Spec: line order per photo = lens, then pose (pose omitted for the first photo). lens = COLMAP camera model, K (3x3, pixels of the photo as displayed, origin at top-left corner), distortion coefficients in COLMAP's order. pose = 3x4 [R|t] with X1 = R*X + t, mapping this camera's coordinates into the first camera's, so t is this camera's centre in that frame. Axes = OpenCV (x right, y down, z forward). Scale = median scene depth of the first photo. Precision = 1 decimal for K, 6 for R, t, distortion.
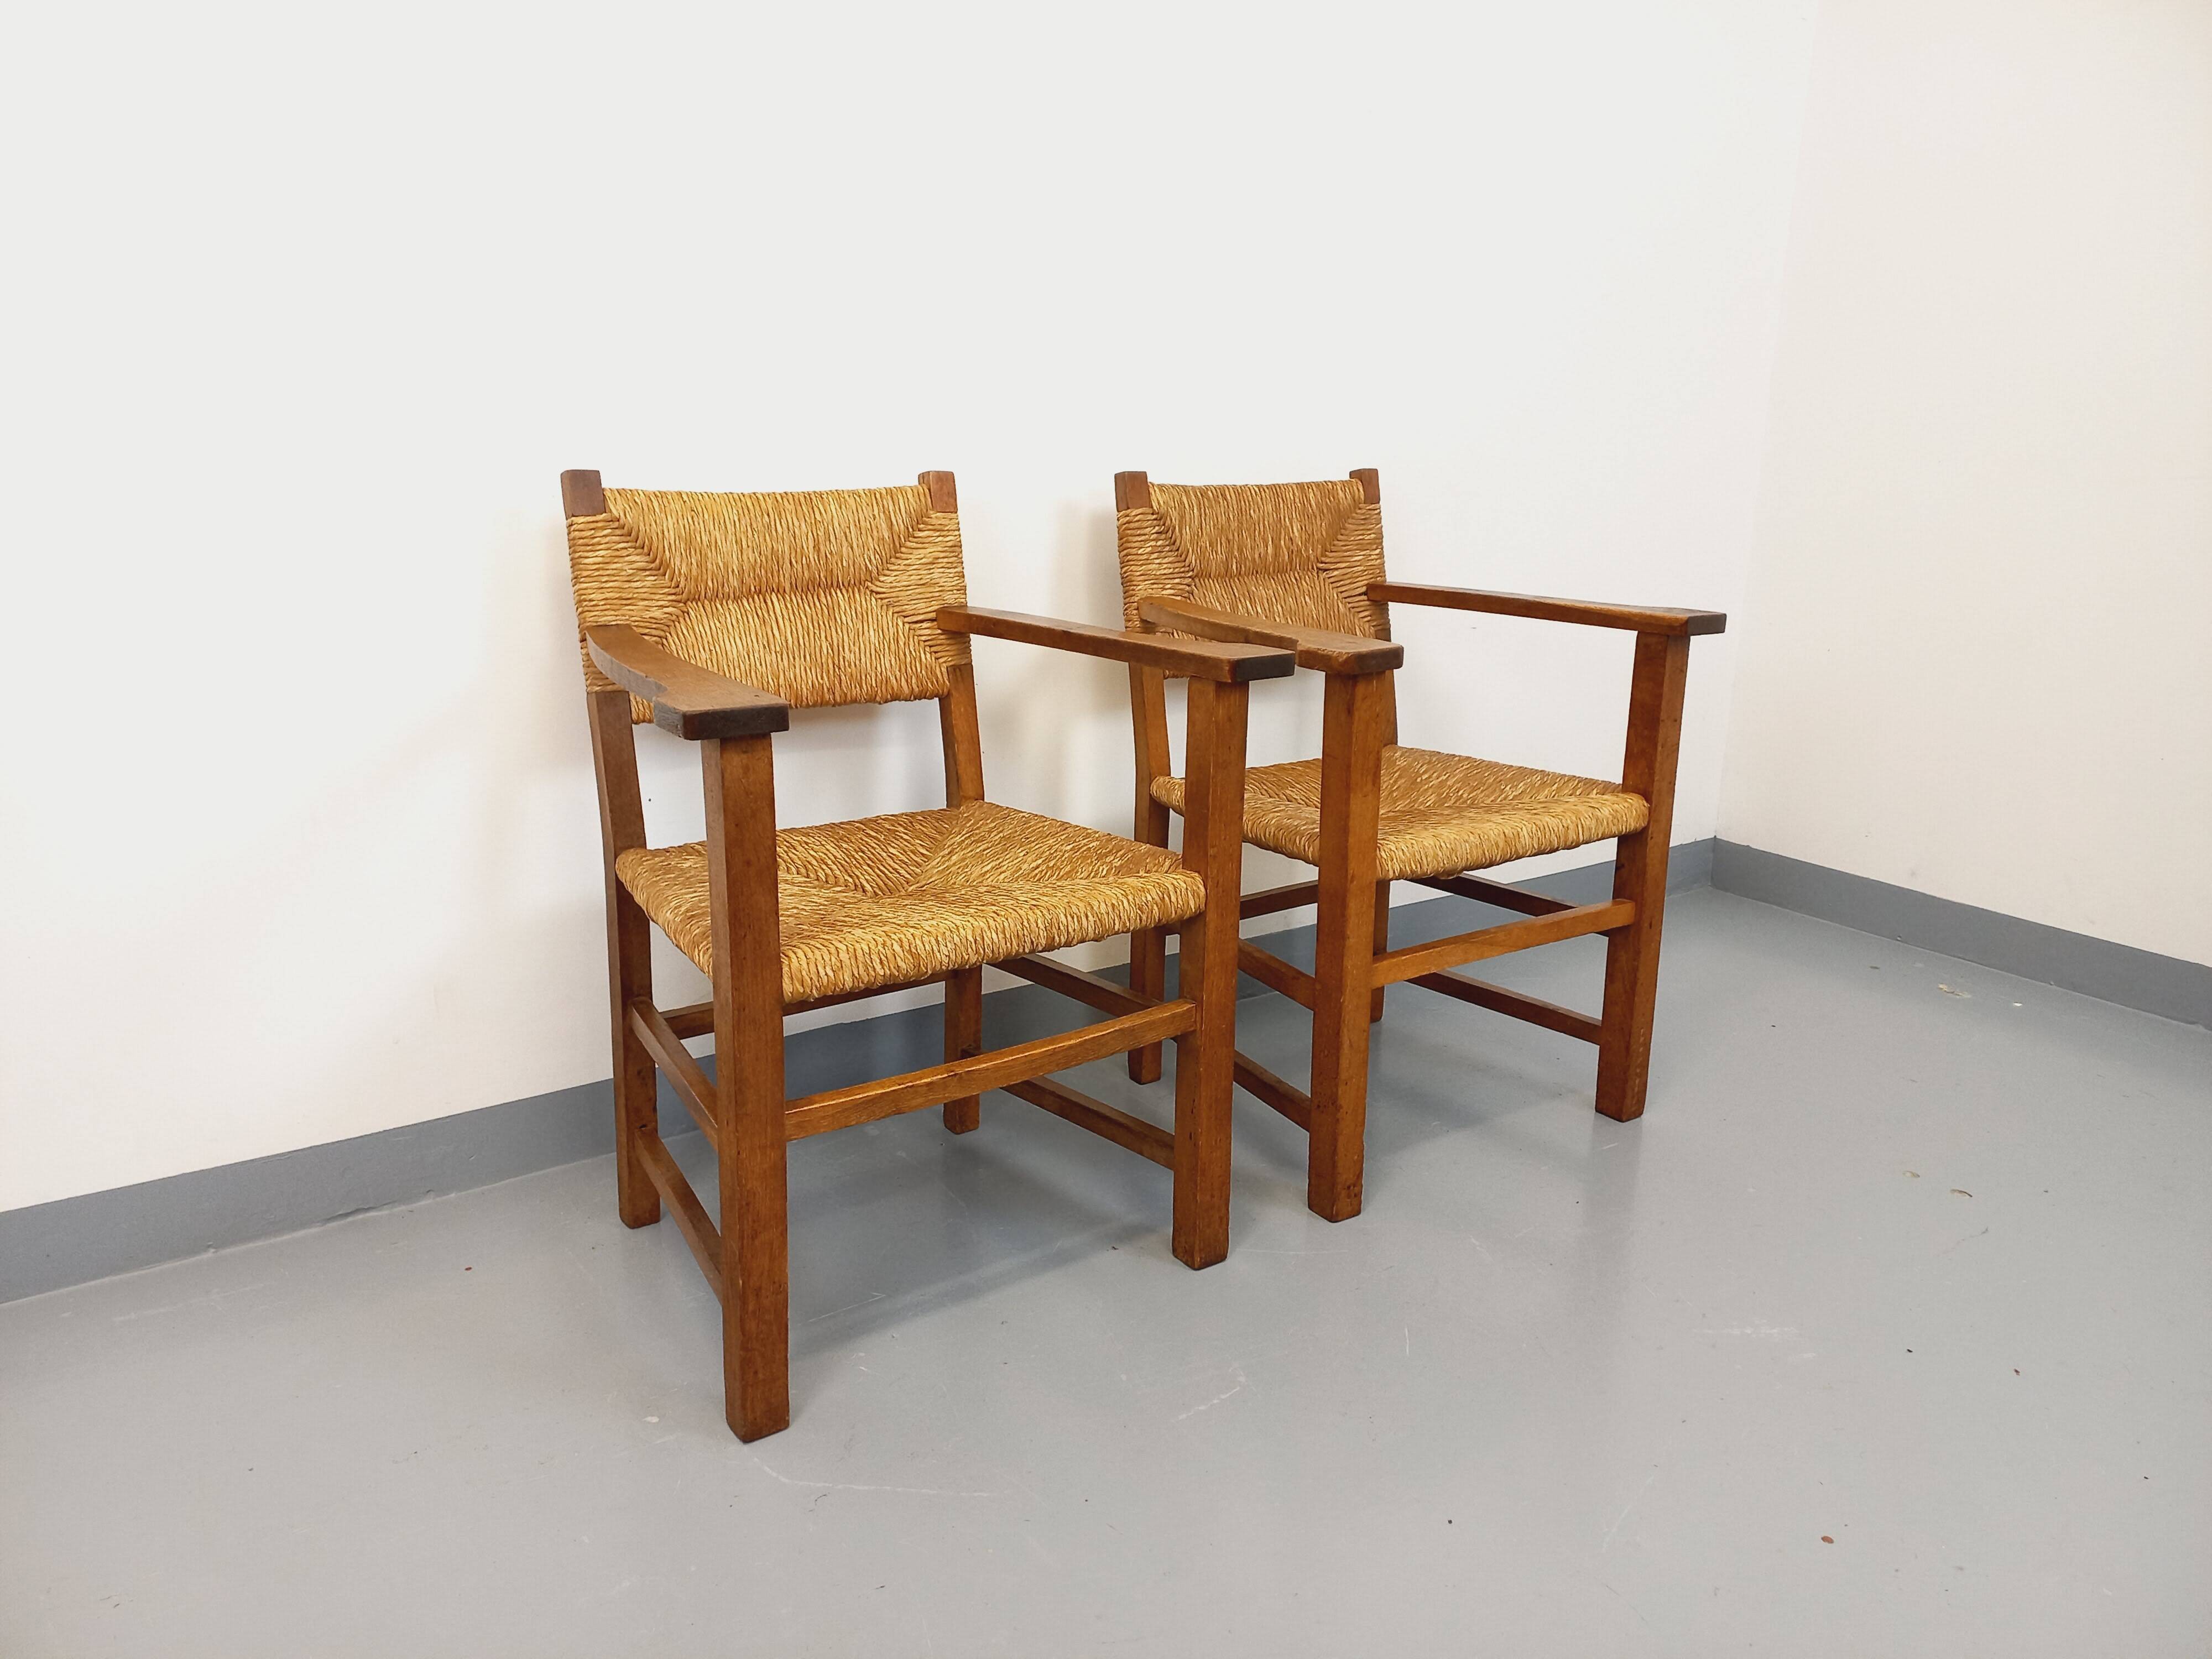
lens RADIAL K [[1620.7, 0, 1110.0], [0, 1620.7, 851.7], [0, 0, 1]] dist [0.080803, -0.076968]
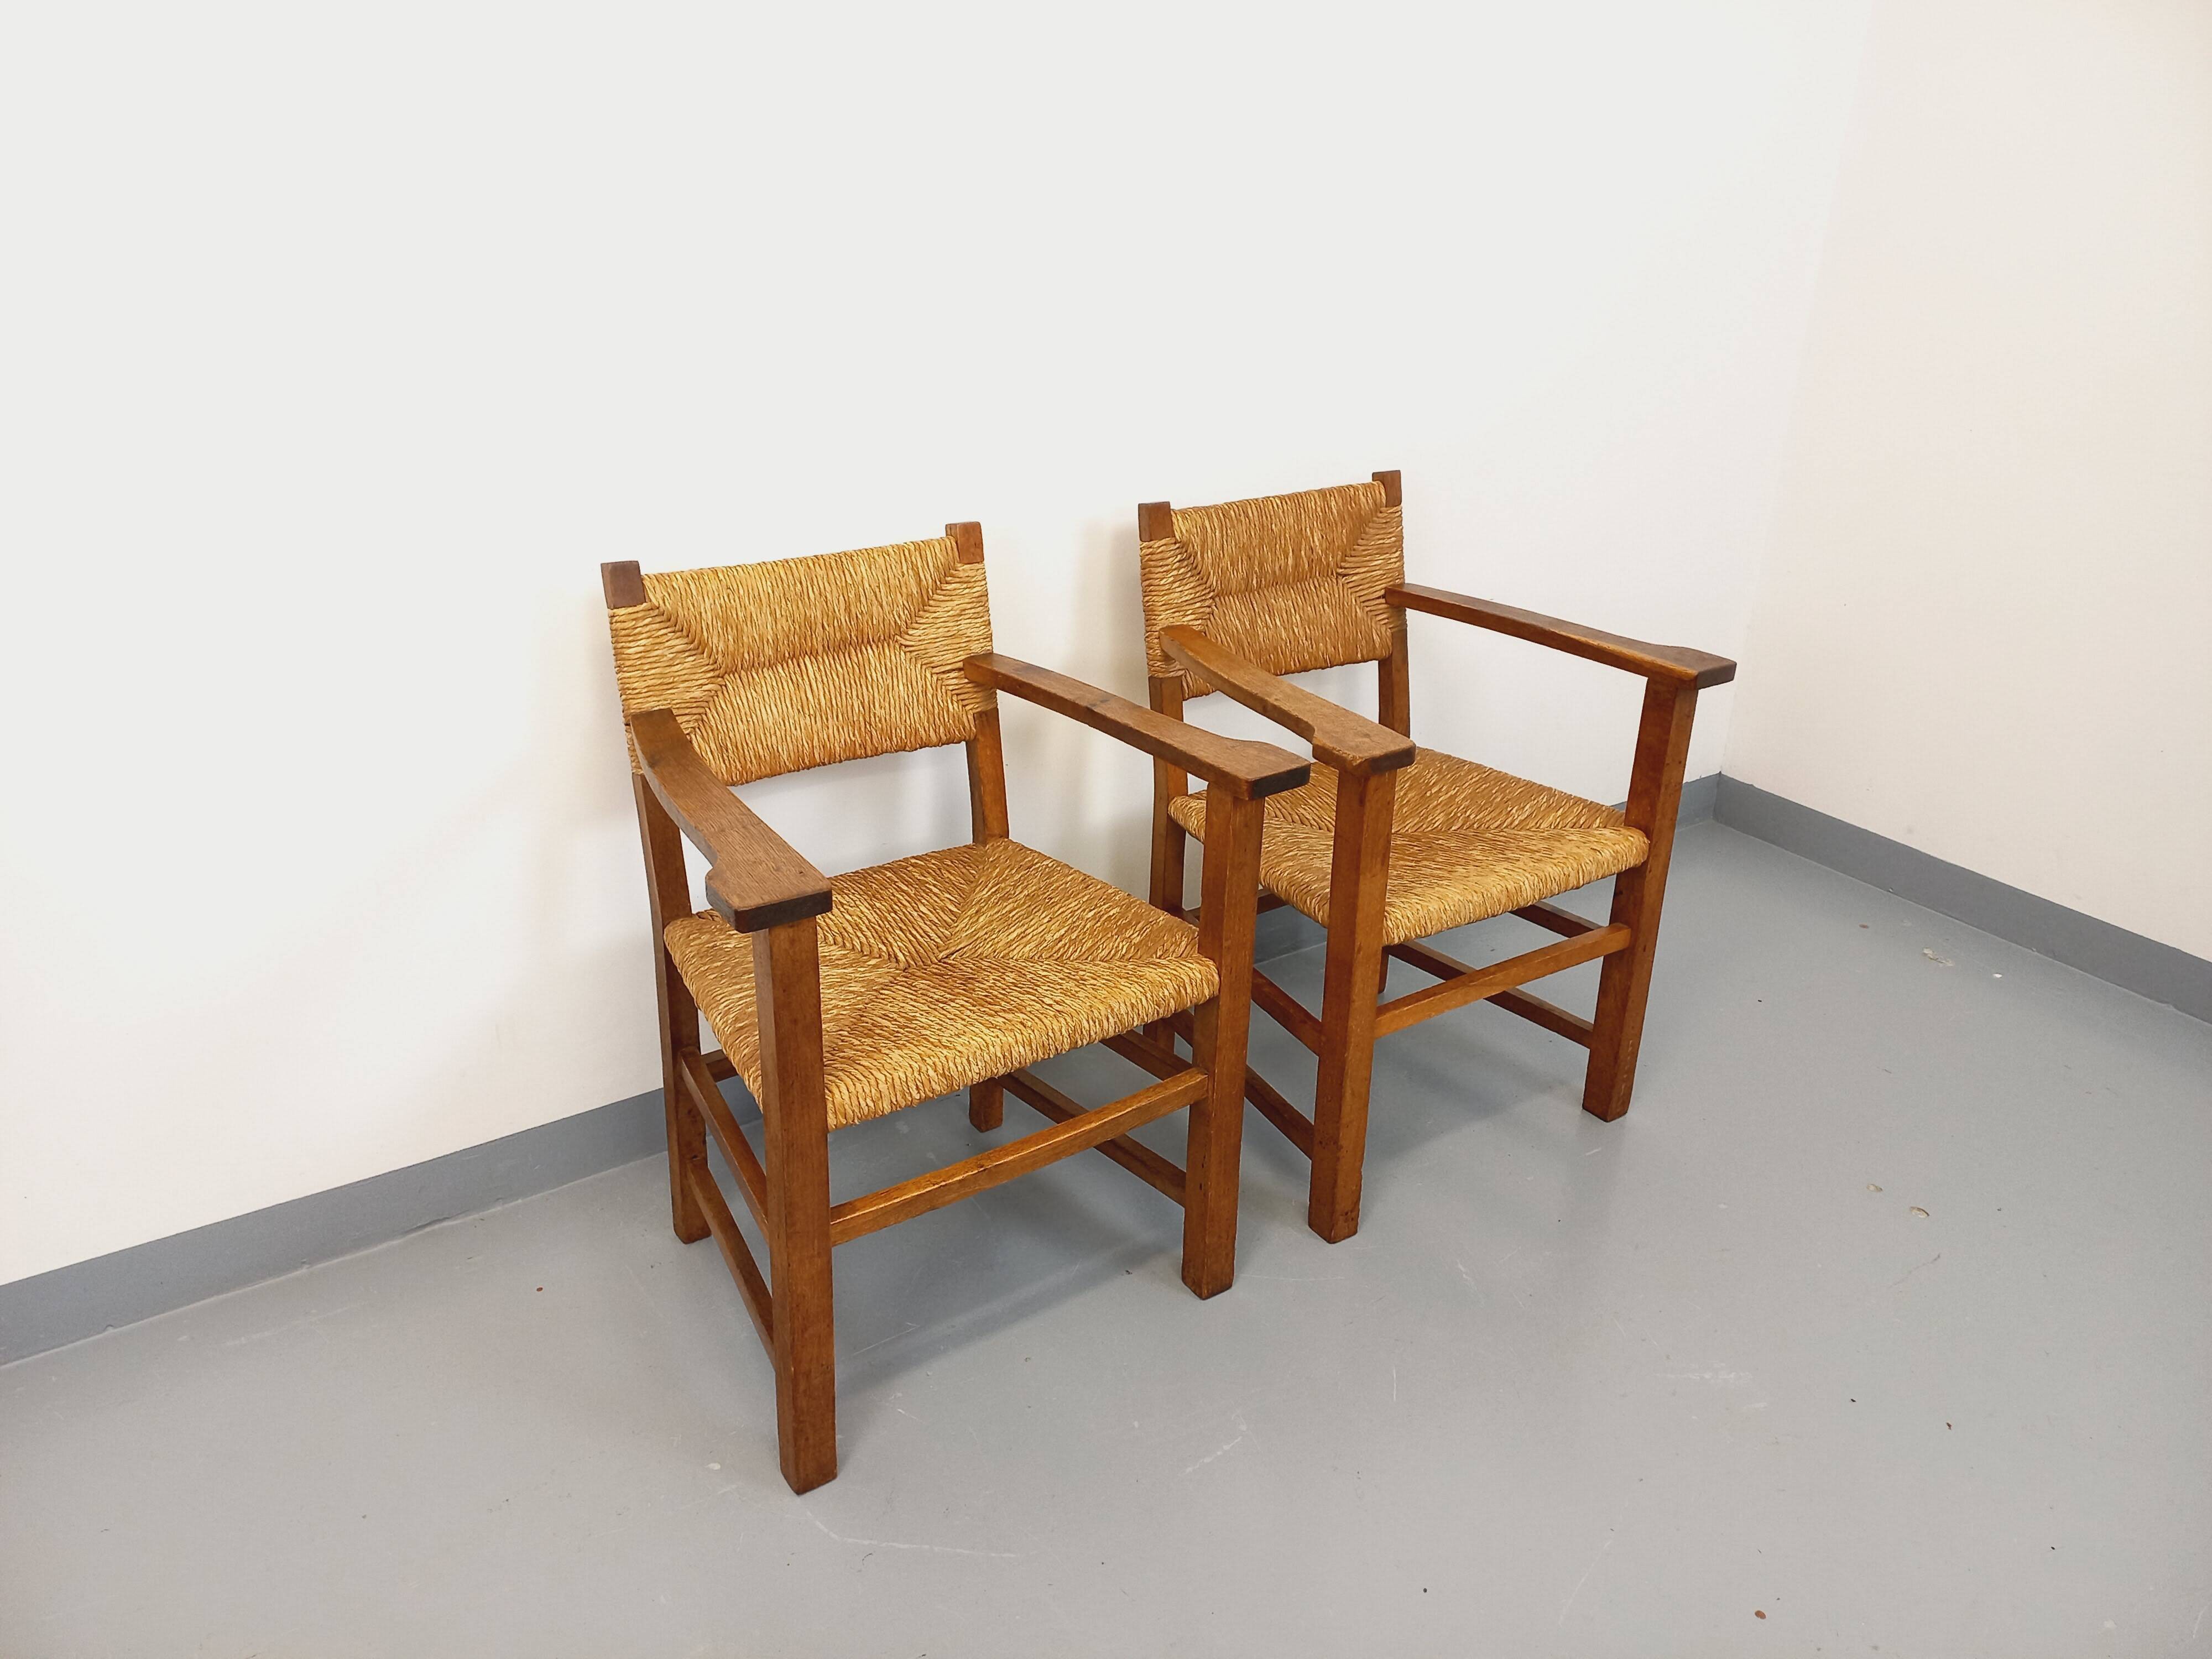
lens RADIAL K [[1620.7, 0, 1100.8], [0, 1620.7, 819.4], [0, 0, 1]] dist [0.080803, -0.076968]
pose [[0.999845, 0.012877, -0.012007, -0.006630], [-0.010998, 0.989334, 0.145246, -0.211052], [0.013749, -0.145092, 0.989323, -0.032289]]
